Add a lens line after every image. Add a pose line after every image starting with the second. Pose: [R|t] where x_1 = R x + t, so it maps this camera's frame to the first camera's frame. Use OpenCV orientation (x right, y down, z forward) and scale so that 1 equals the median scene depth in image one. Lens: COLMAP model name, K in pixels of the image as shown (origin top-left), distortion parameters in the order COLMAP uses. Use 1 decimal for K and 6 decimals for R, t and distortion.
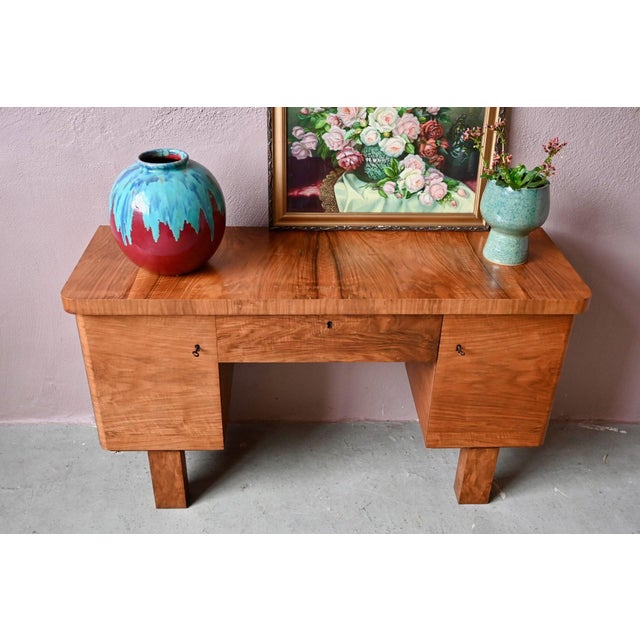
lens RADIAL K [[681.0, 0, 315.2], [0, 681.0, 319.7], [0, 0, 1]] dist [0.007486, 0.000000]
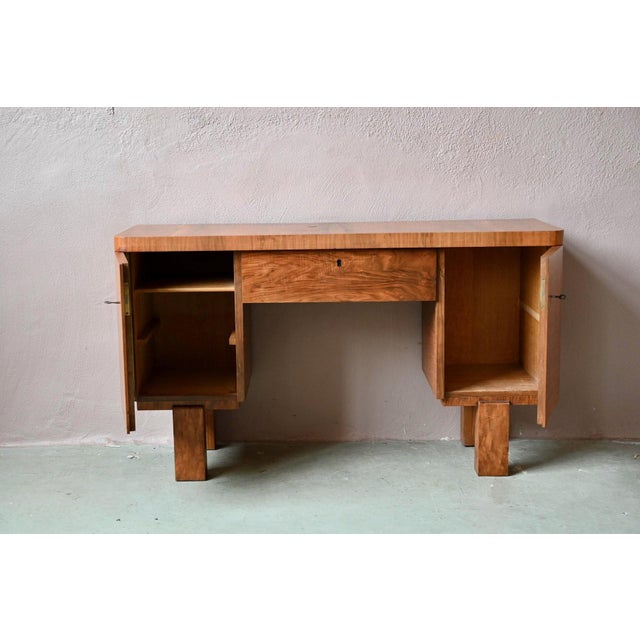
lens RADIAL K [[1046.4, 0, 310.7], [0, 1046.4, 307.8], [0, 0, 1]] dist [0.010481, 0.000000]
pose [[0.998890, -0.026482, -0.038956, 0.037821], [0.009920, 0.926719, -0.375624, 0.705265], [0.046049, 0.374820, 0.925953, -0.588521]]
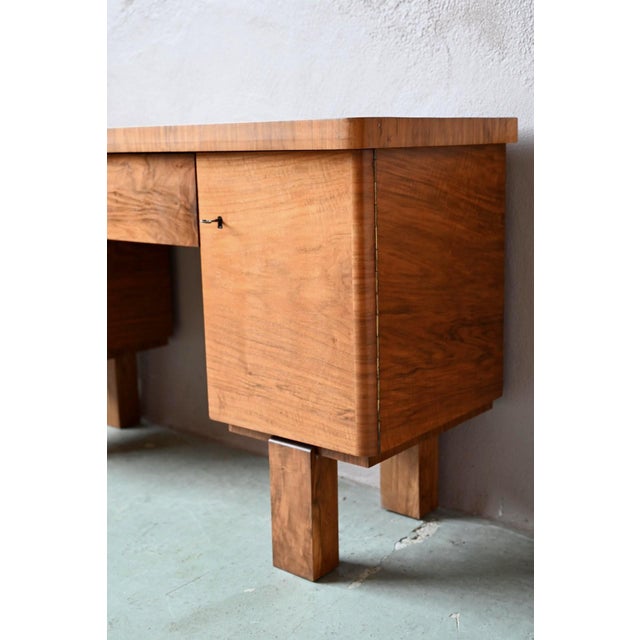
lens RADIAL K [[905.6, 0, 298.6], [0, 905.6, 327.6], [0, 0, 1]] dist [0.007589, 0.000000]
pose [[0.734682, 0.094518, -0.671795, 0.814461], [-0.322047, 0.920150, -0.222734, 0.286697], [0.597099, 0.379988, 0.706457, 0.474010]]
